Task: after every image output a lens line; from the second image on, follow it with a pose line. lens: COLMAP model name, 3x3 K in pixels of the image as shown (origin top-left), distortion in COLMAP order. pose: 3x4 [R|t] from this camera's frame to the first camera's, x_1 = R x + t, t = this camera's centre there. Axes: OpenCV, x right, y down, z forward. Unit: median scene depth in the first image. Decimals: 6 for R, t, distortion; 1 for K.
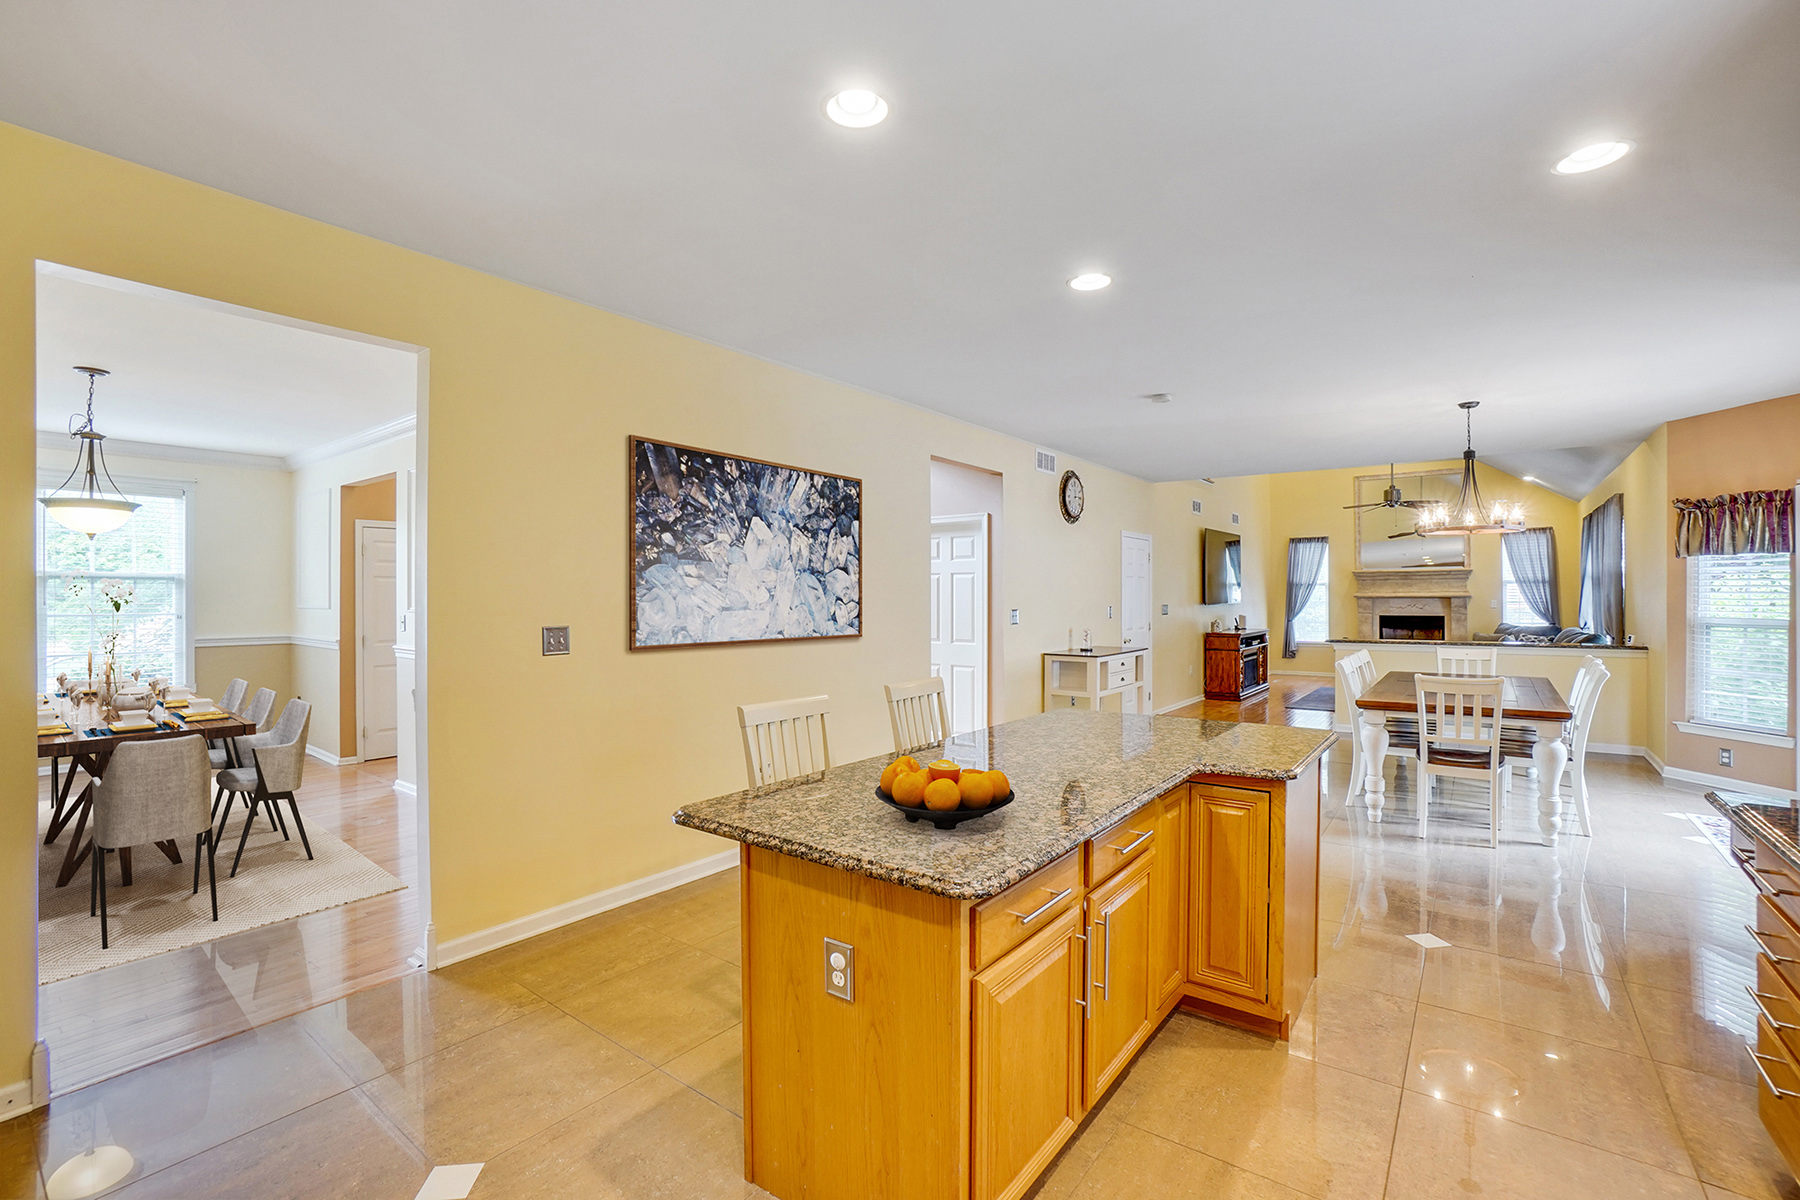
lens RADIAL K [[797.5, 0, 898.8], [0, 797.5, 598.0], [0, 0, 1]] dist [-0.047564, 0.006550]
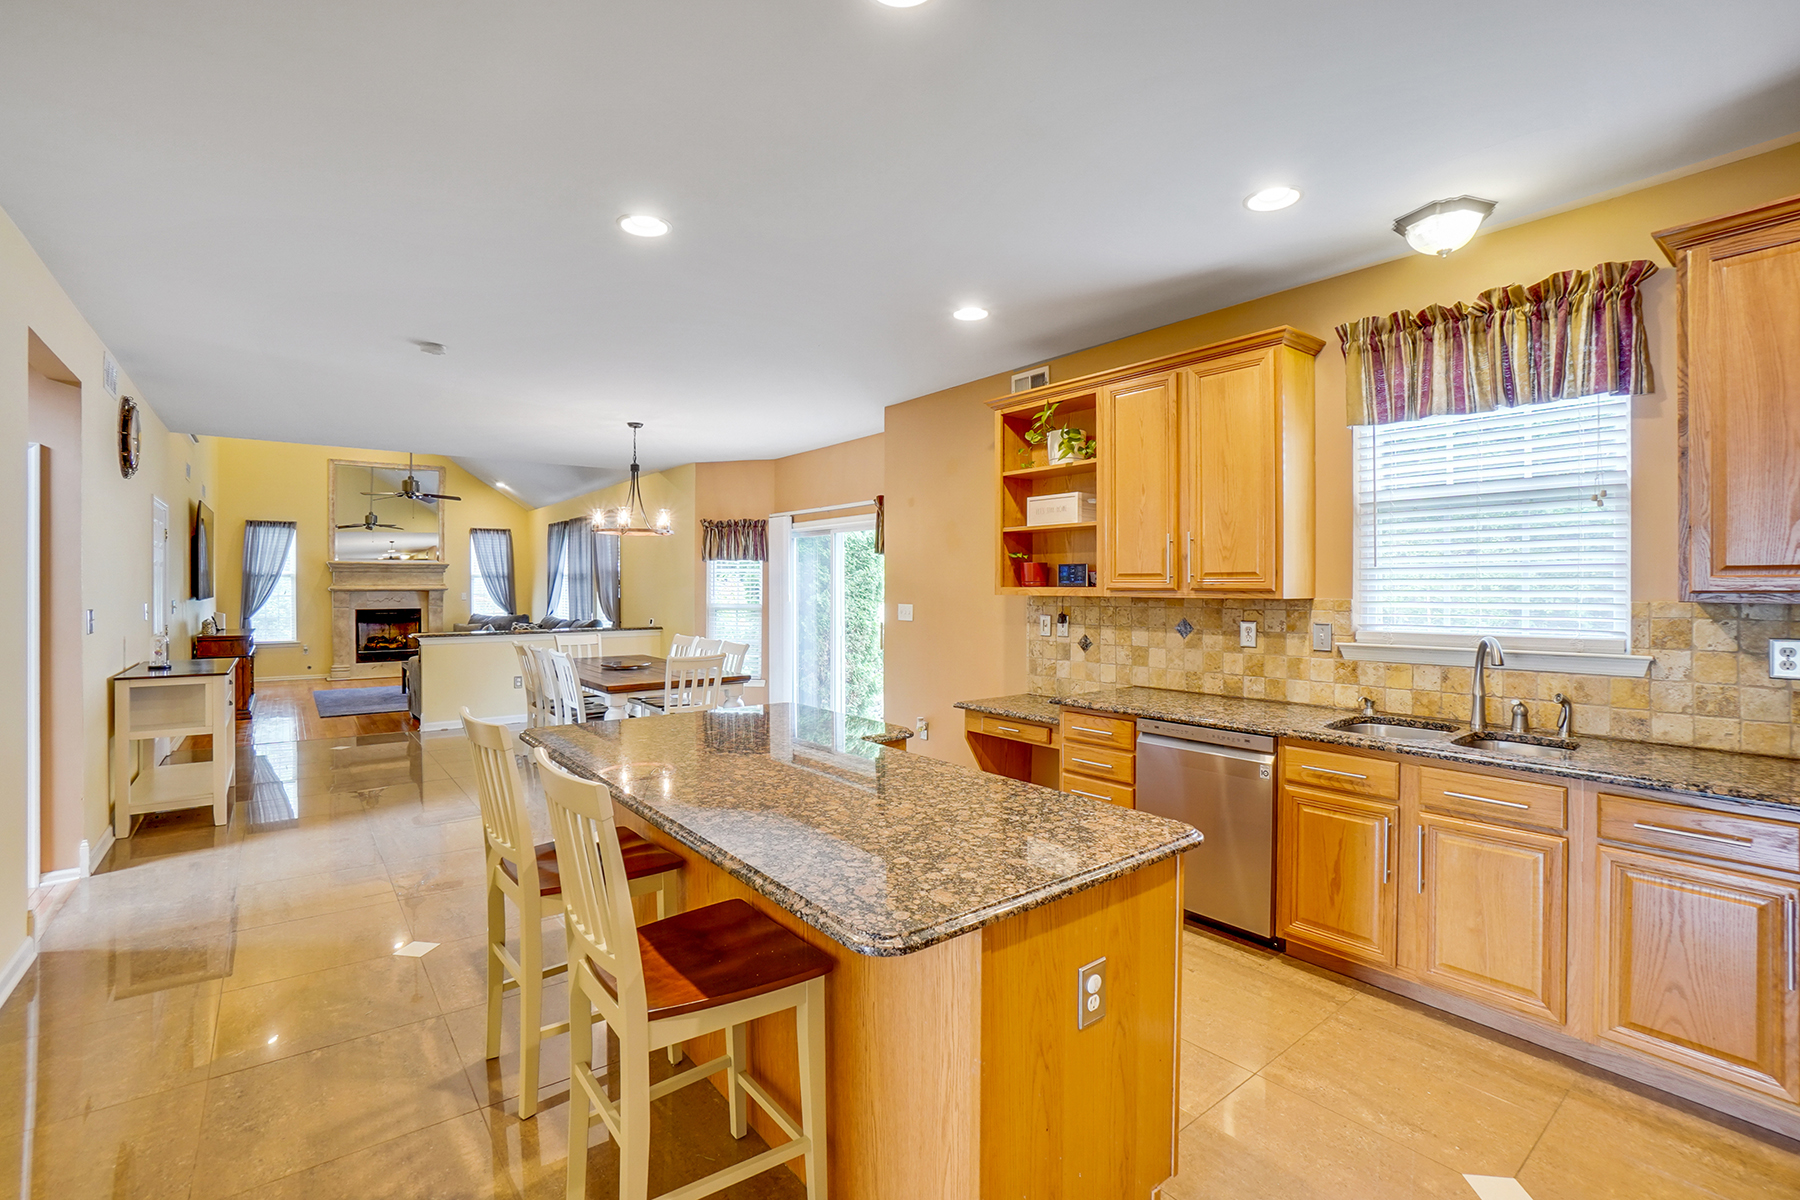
lens RADIAL K [[797.5, 0, 892.5], [0, 797.5, 592.1], [0, 0, 1]] dist [-0.047564, 0.006550]
pose [[0.257760, -0.002269, 0.966206, -0.146772], [0.001533, 0.999997, 0.001939, 0.000497], [-0.966208, 0.000981, 0.257763, 0.143044]]
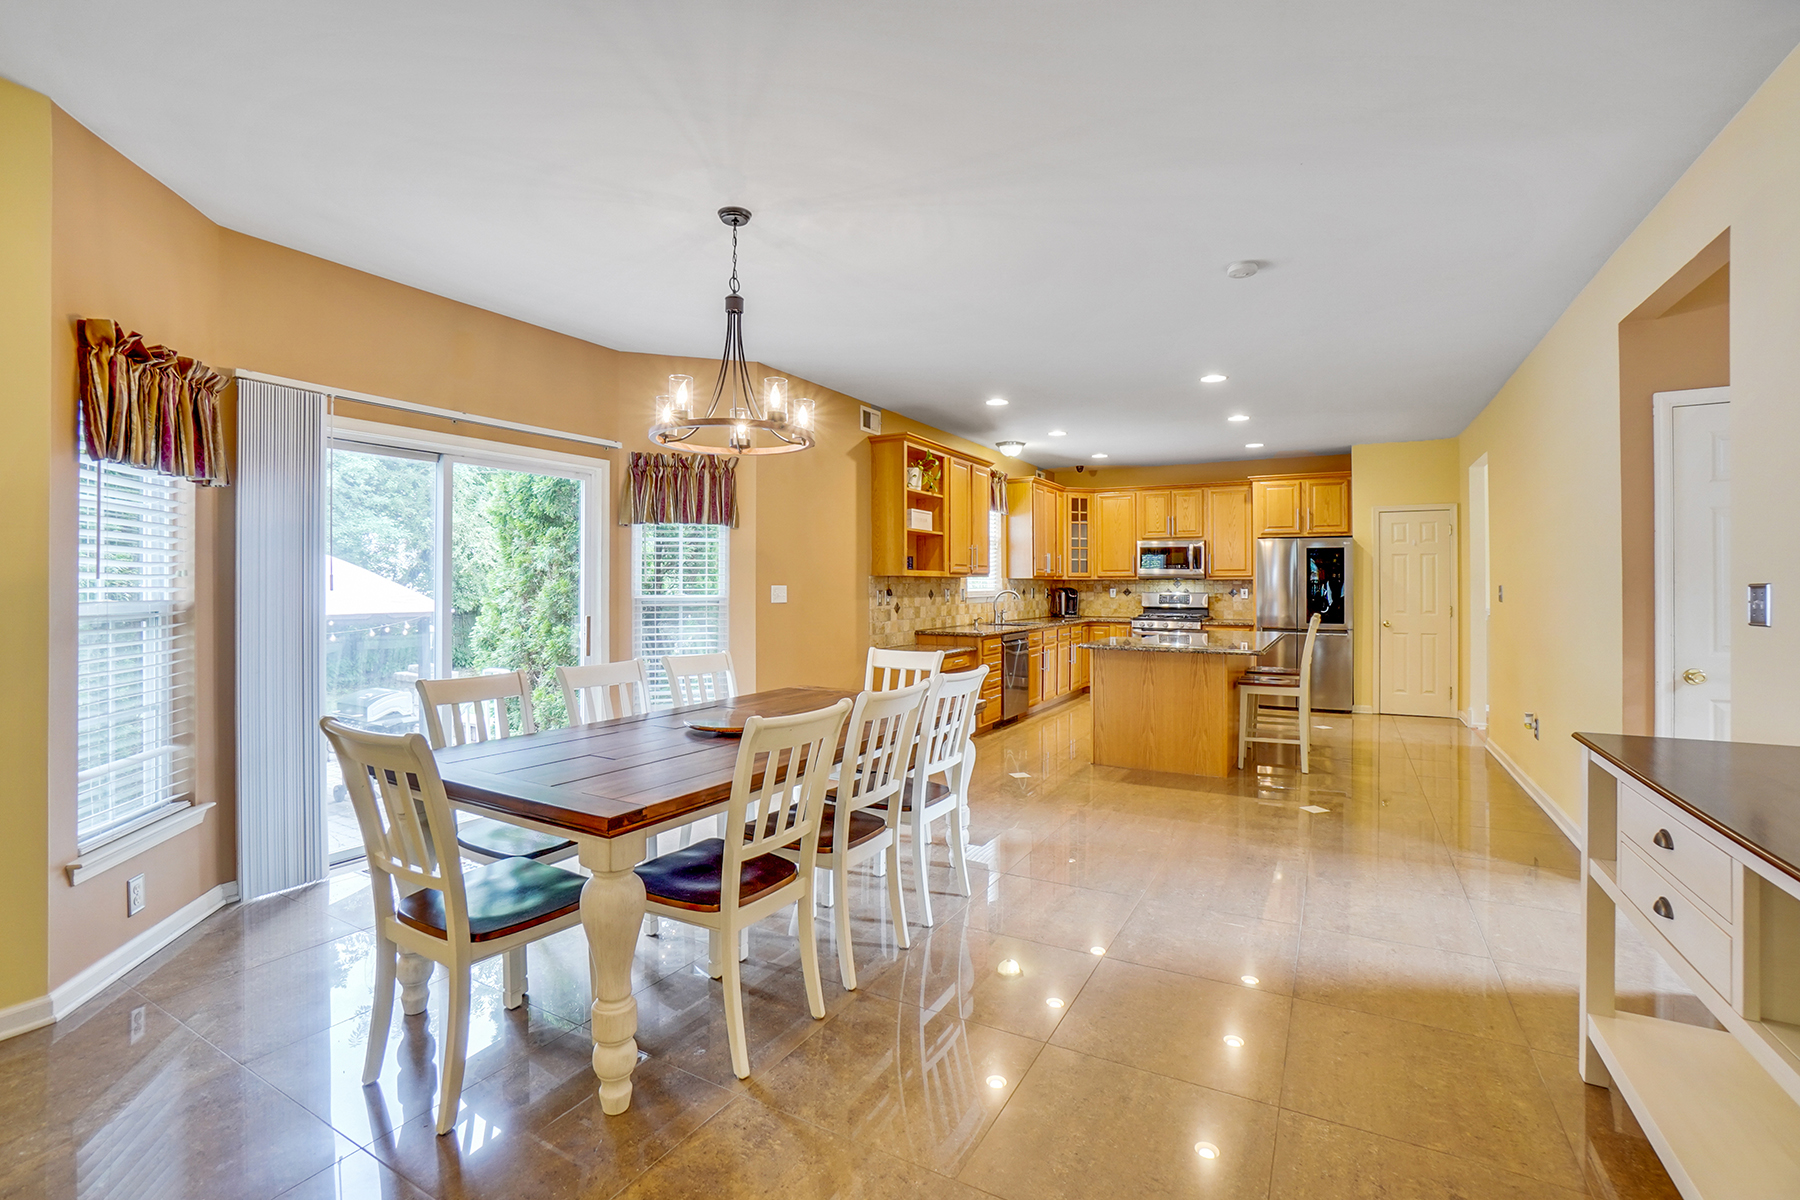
lens RADIAL K [[797.5, 0, 902.4], [0, 797.5, 590.5], [0, 0, 1]] dist [-0.047564, 0.006550]
pose [[-0.989375, 0.002022, -0.145374, 0.327146], [0.000311, 0.999930, 0.011793, 0.006257], [0.145388, 0.011623, -0.989307, 0.726700]]
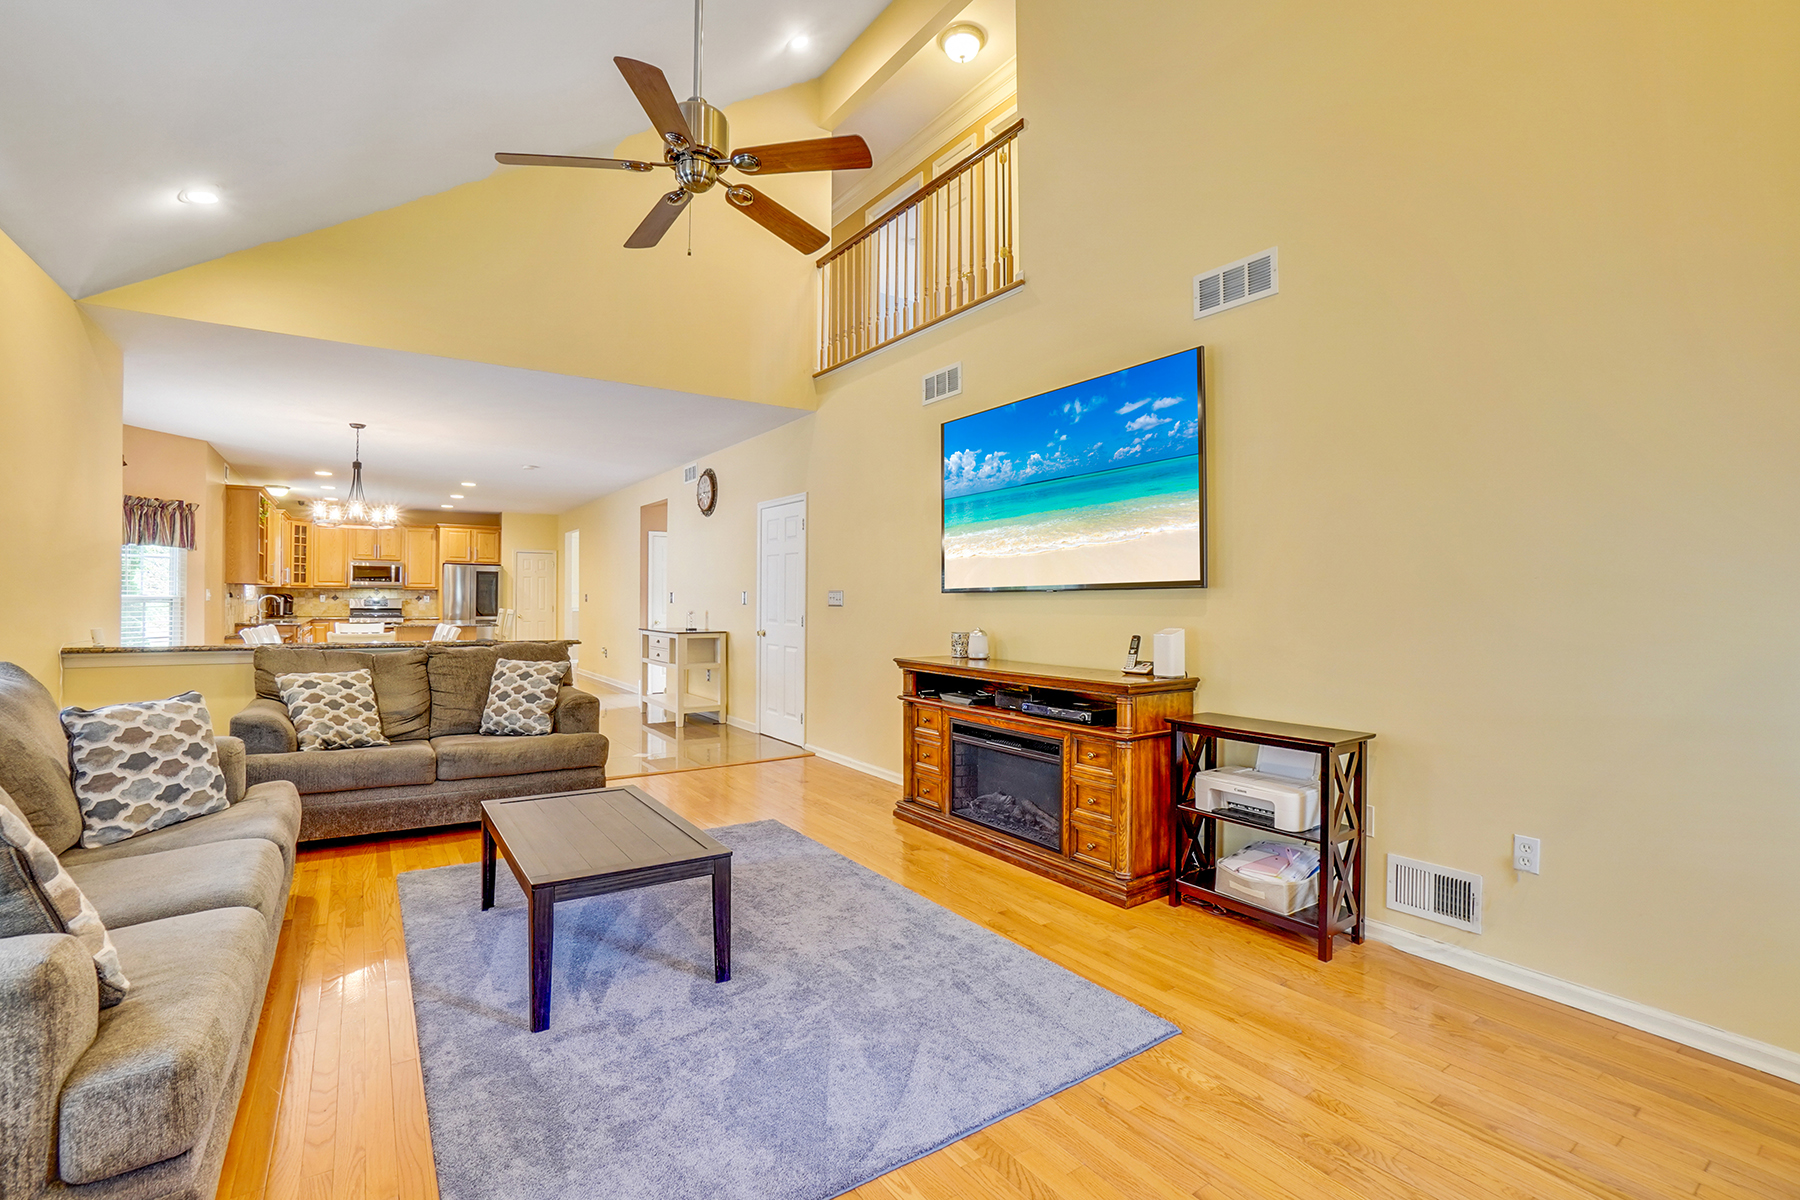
lens RADIAL K [[797.5, 0, 893.1], [0, 797.5, 588.5], [0, 0, 1]] dist [-0.047564, 0.006550]
pose [[-0.311760, -0.015314, -0.950038, 0.747816], [-0.009012, 0.999873, -0.013161, 0.011728], [0.950118, 0.004459, -0.311858, 1.010081]]
